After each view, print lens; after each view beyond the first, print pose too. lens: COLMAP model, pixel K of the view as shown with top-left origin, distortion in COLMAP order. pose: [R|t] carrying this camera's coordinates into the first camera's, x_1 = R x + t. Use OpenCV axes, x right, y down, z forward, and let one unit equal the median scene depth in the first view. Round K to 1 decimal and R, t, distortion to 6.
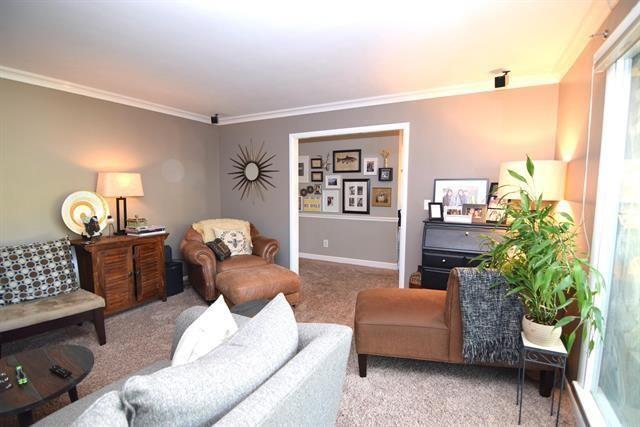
lens RADIAL K [[313.0, 0, 321.7], [0, 313.0, 216.6], [0, 0, 1]] dist [-0.020620, -0.000691]
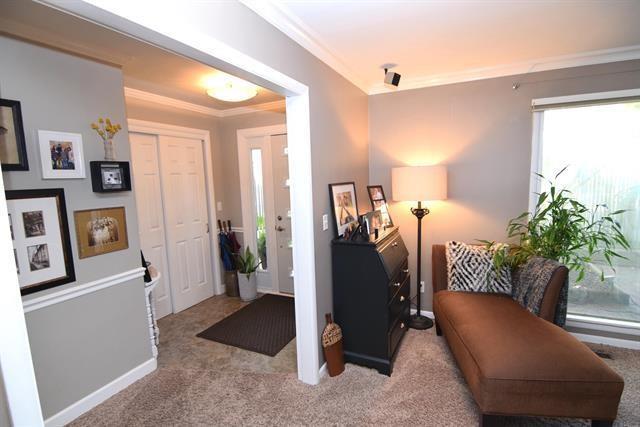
lens RADIAL K [[313.0, 0, 321.7], [0, 313.0, 216.6], [0, 0, 1]] dist [-0.020620, -0.000691]
pose [[-0.040879, -0.123319, 0.991525, -0.227321], [0.133512, 0.982781, 0.127736, -0.094320], [-0.990204, 0.137602, -0.023710, 0.713295]]
